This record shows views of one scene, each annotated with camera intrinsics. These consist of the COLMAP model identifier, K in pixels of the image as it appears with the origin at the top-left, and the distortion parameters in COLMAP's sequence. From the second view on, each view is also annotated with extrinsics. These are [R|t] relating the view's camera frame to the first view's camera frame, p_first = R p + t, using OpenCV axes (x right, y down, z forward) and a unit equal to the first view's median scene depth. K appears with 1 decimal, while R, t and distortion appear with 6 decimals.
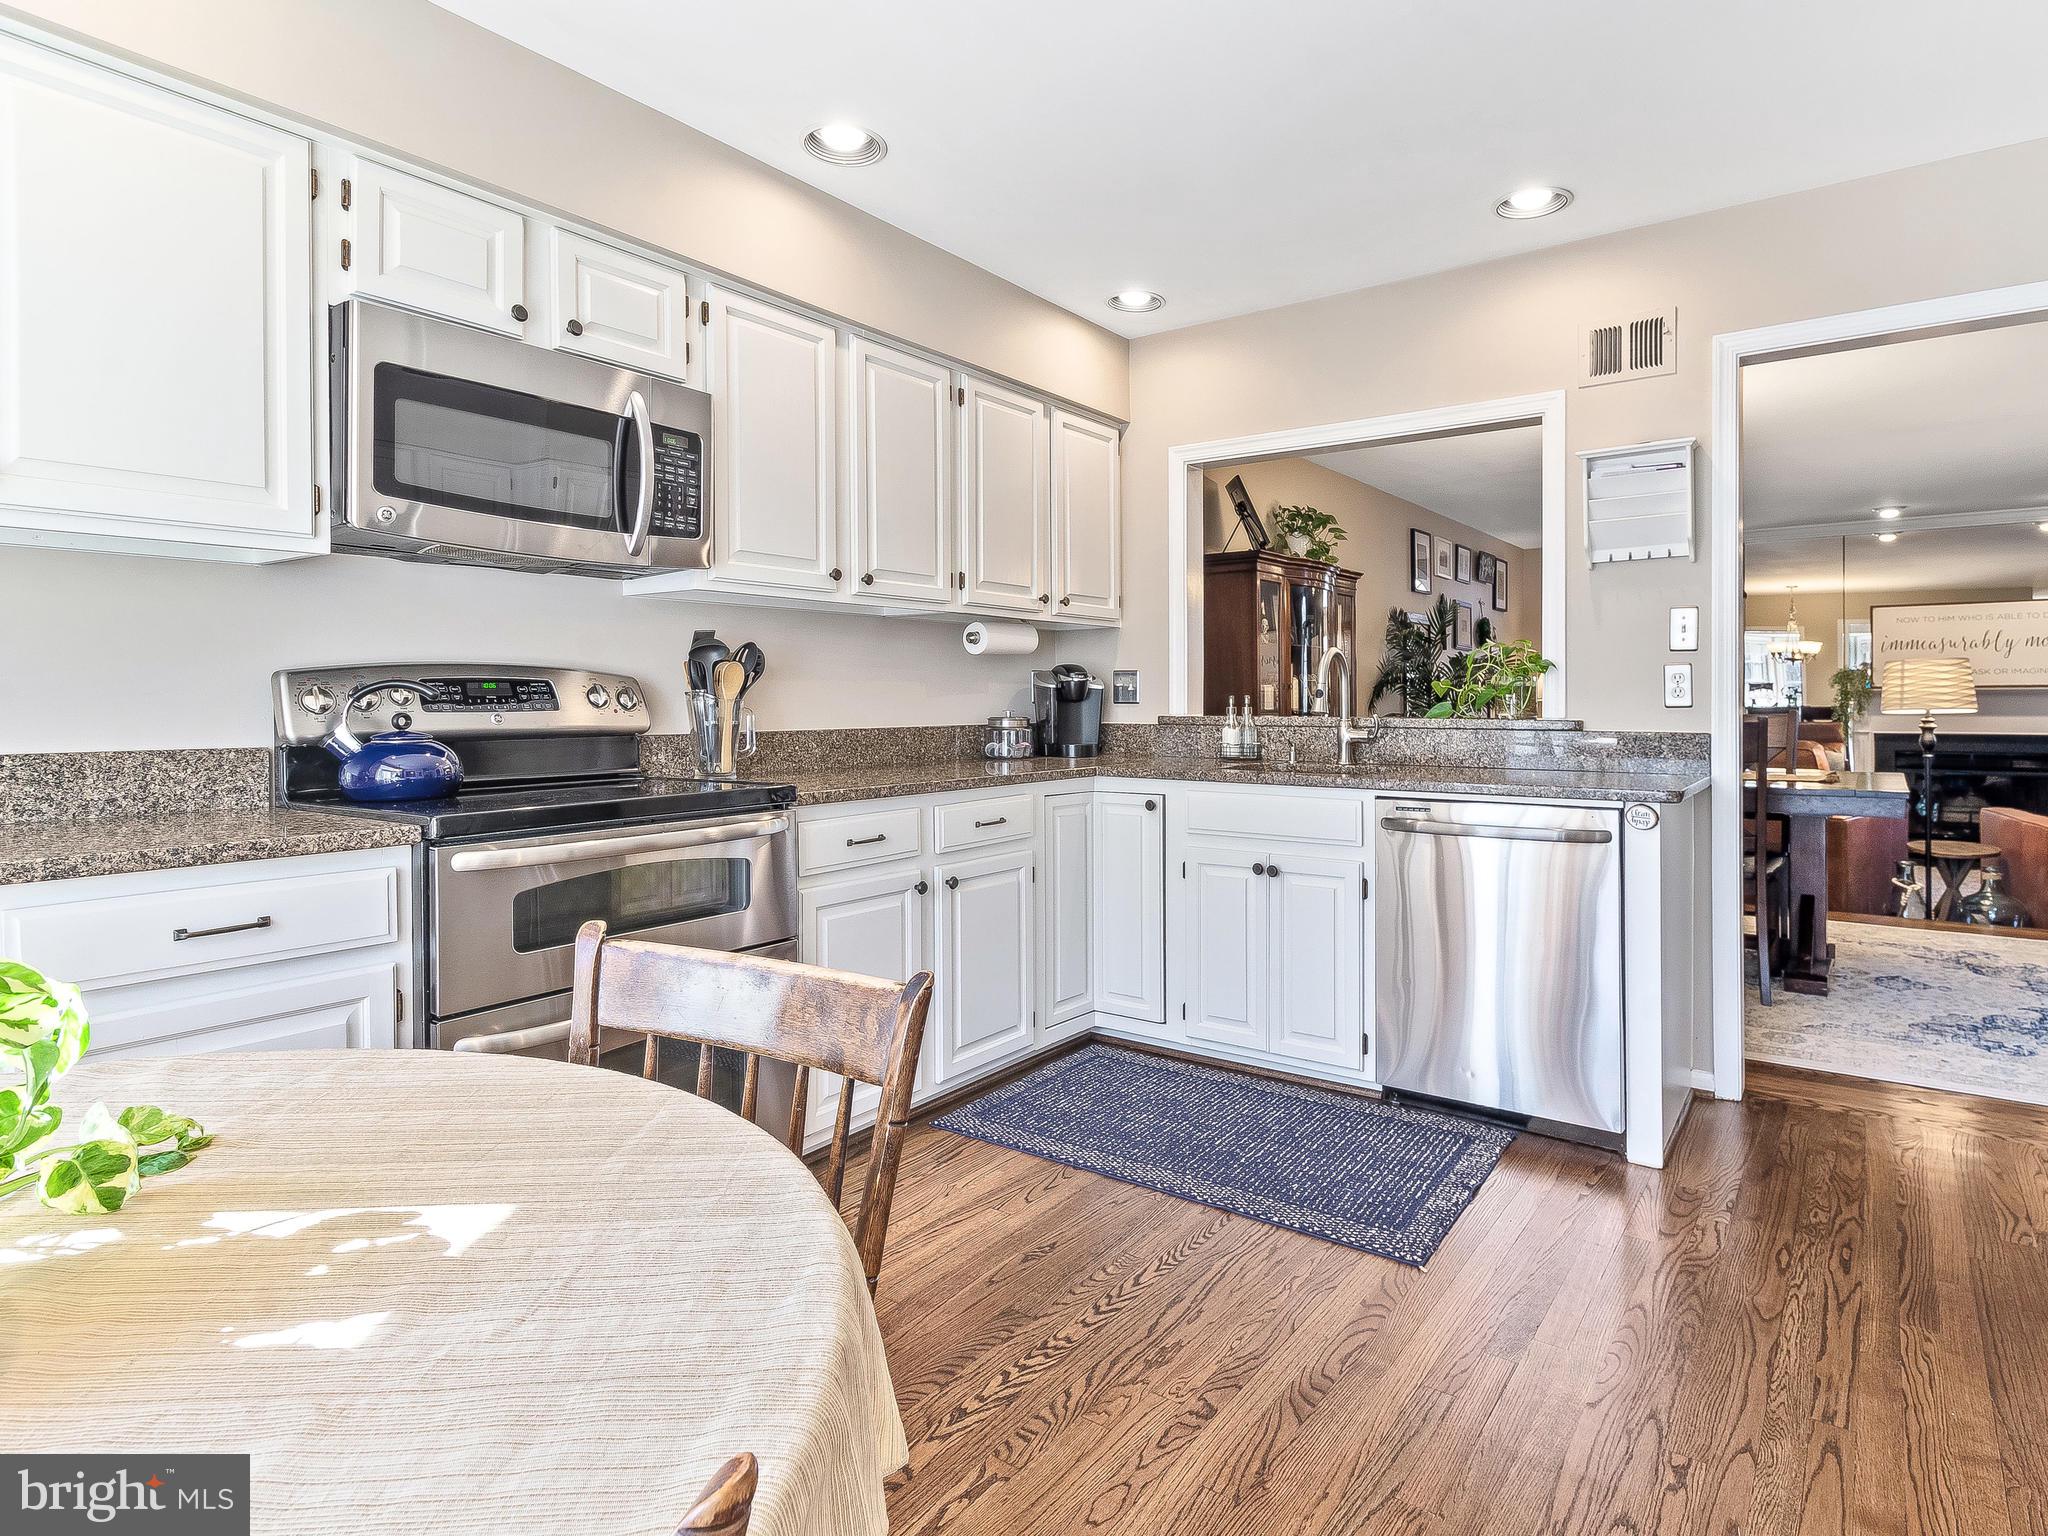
lens RADIAL K [[1132.7, 0, 1103.5], [0, 1132.7, 687.9], [0, 0, 1]] dist [0.001335, 0.001092]
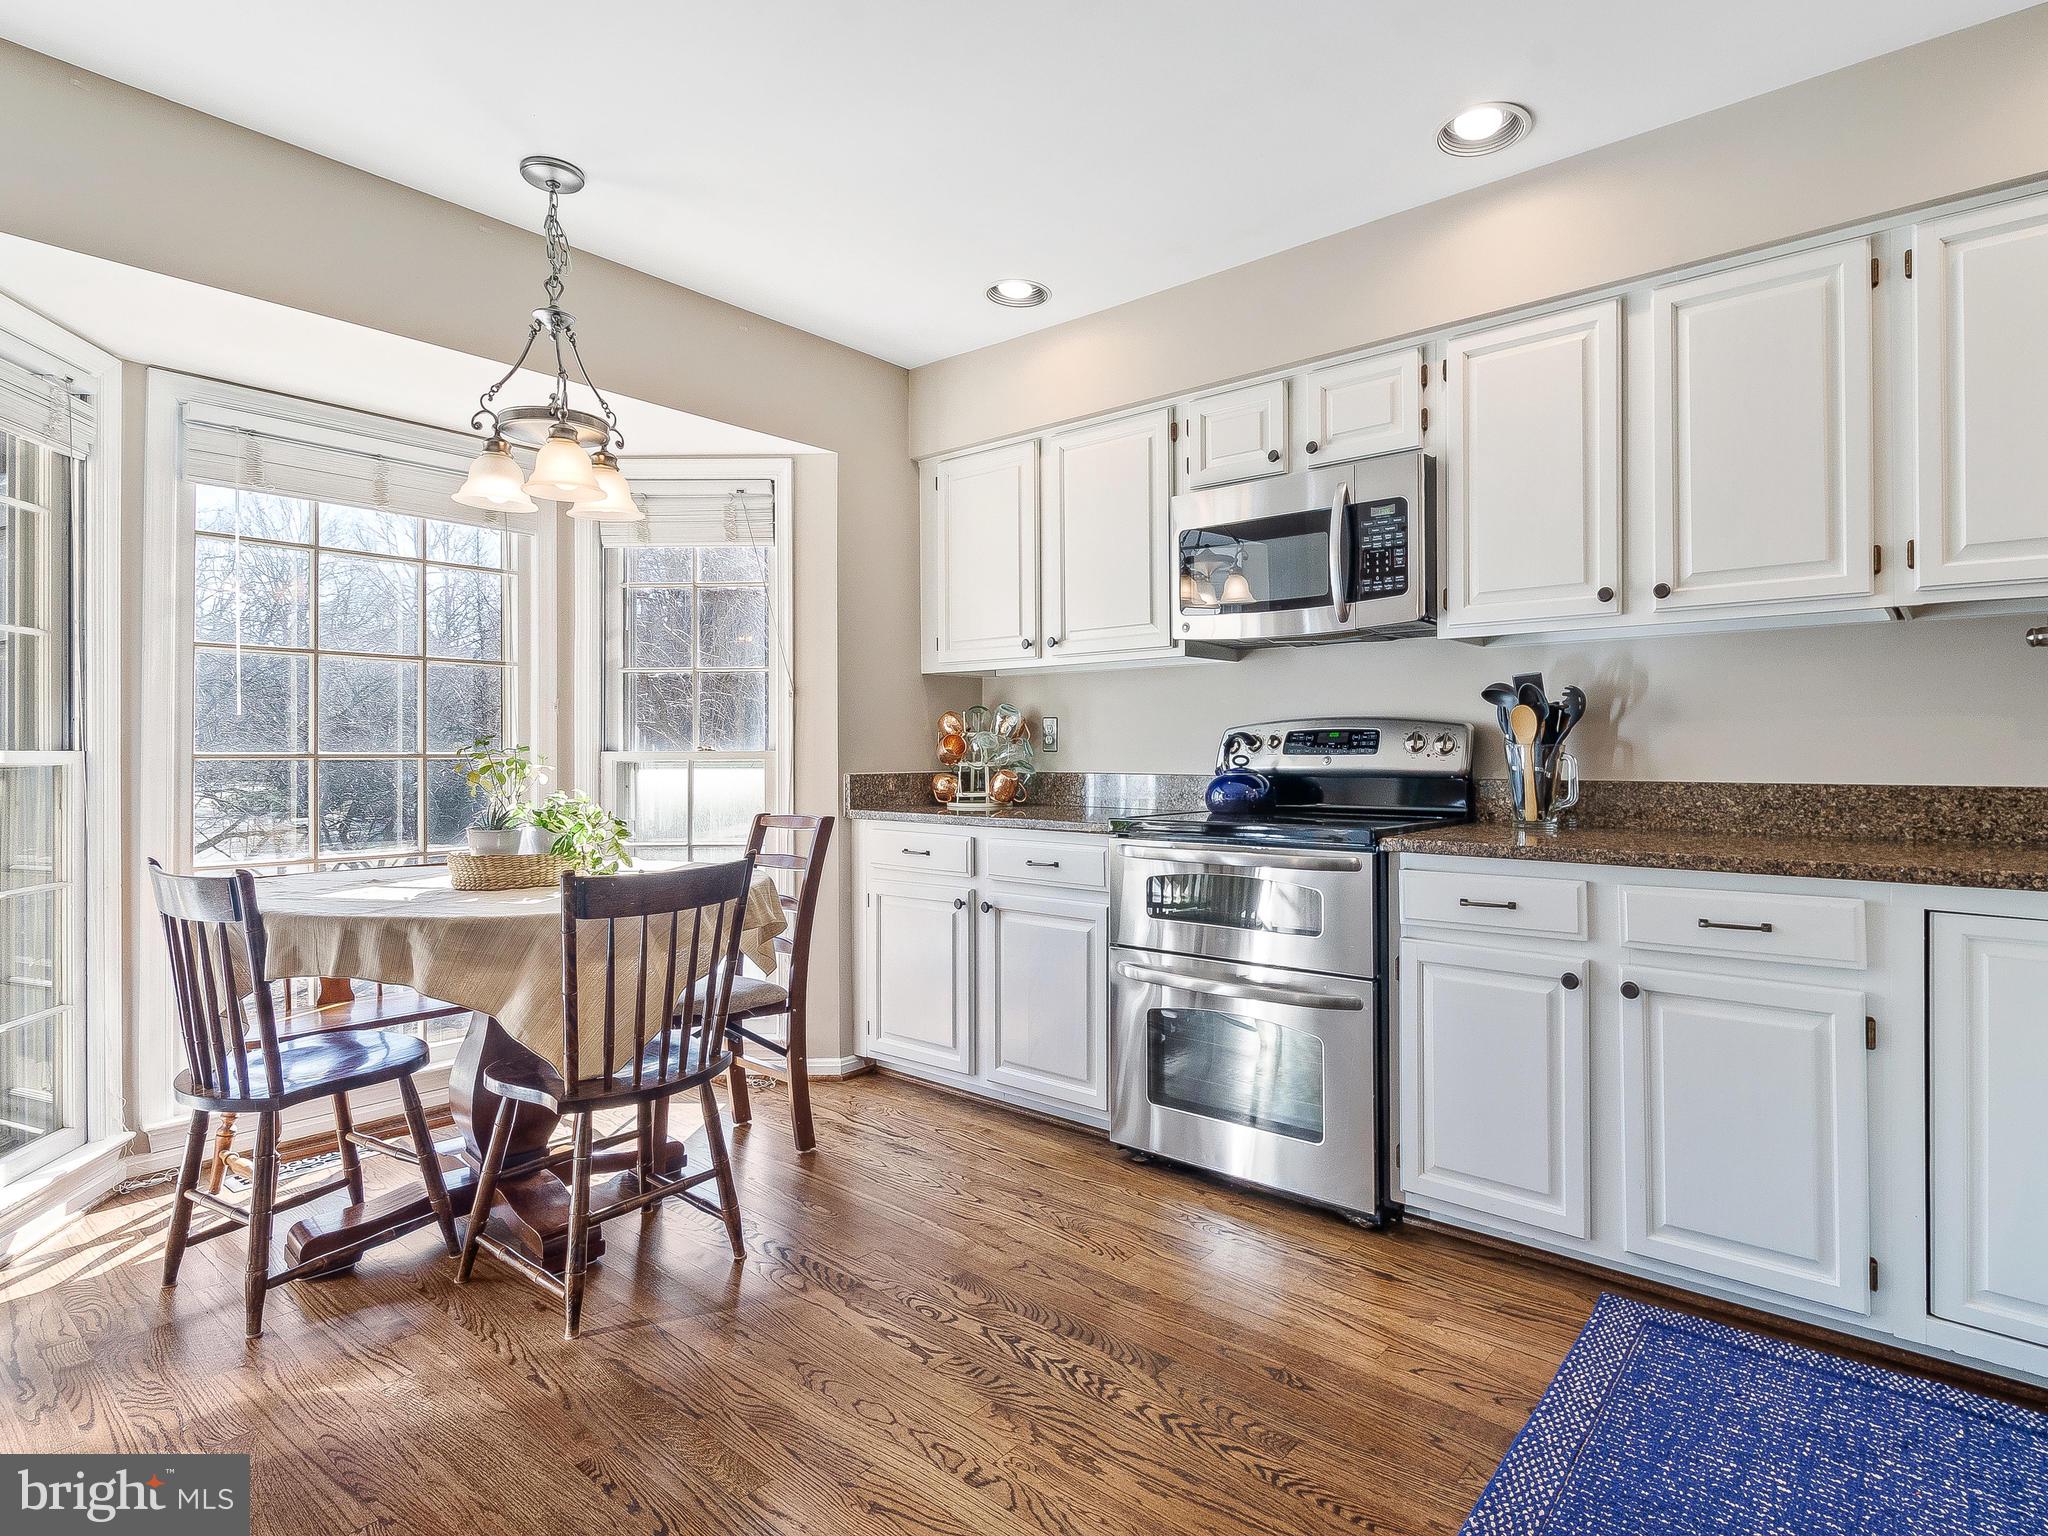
lens RADIAL K [[1077.4, 0, 1104.1], [0, 1077.4, 735.6], [0, 0, 1]] dist [-0.004798, -0.004167]
pose [[-0.082995, -0.010703, -0.996492, 0.680686], [0.012526, 0.999852, -0.011782, 0.009505], [0.996471, -0.013460, -0.082849, 0.809532]]
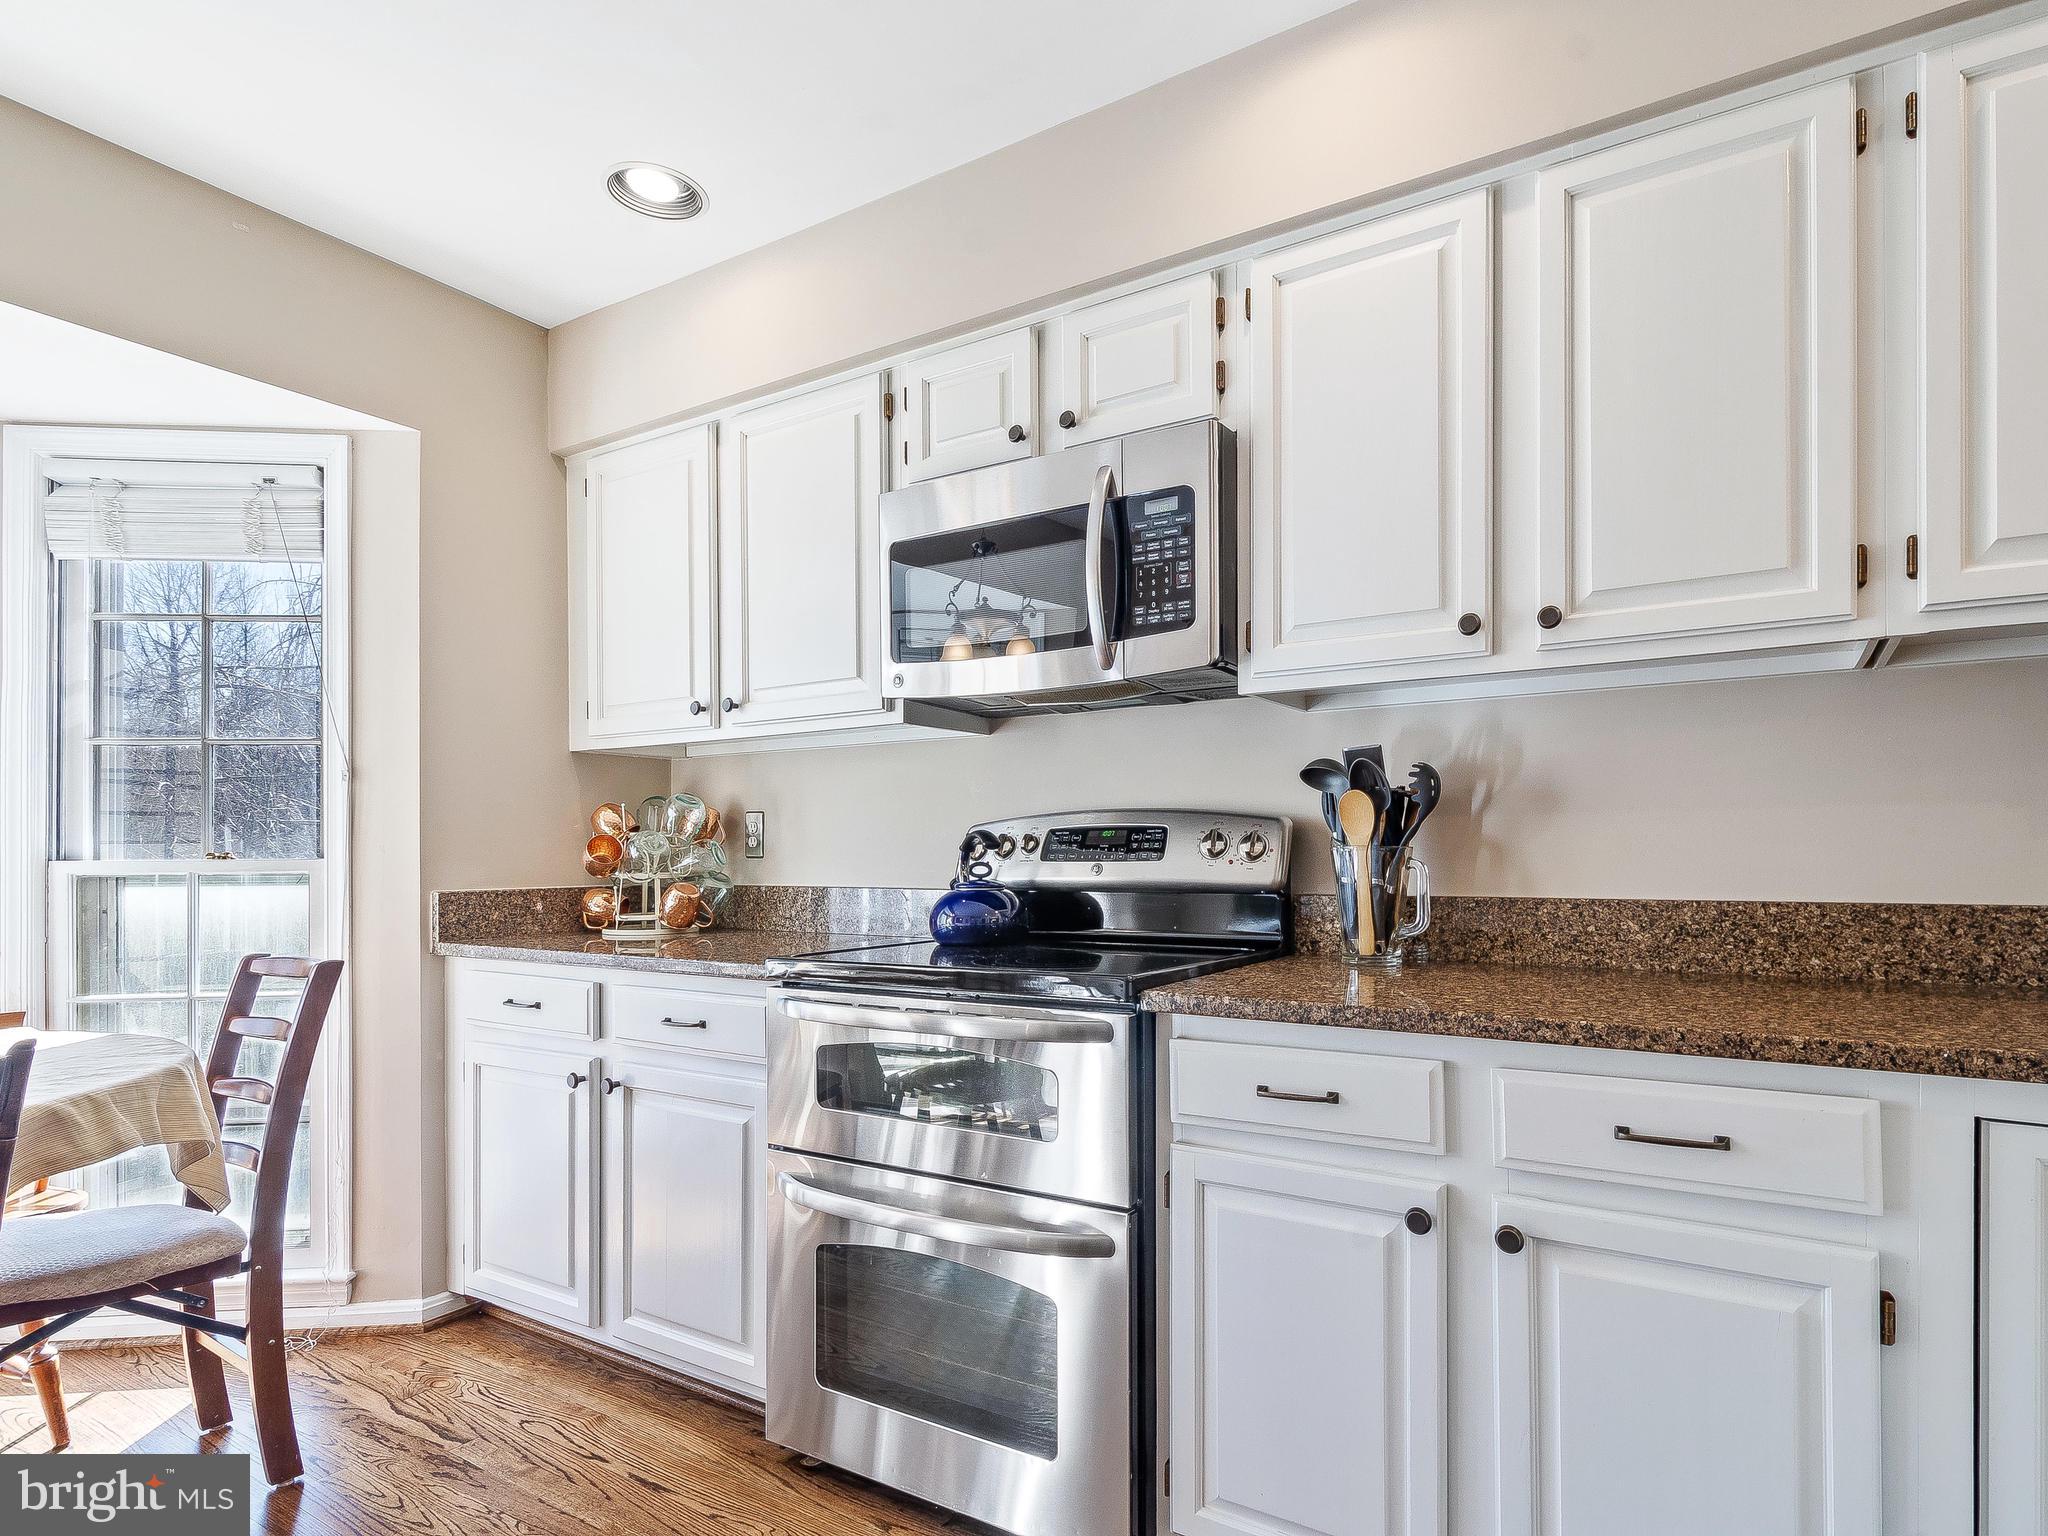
lens RADIAL K [[1077.4, 0, 1134.0], [0, 1077.4, 855.9], [0, 0, 1]] dist [-0.004798, -0.004167]
pose [[0.067122, 0.005149, -0.997732, 0.335931], [0.015621, 0.999859, 0.006211, 0.010376], [0.997623, -0.016002, 0.067032, 0.925376]]
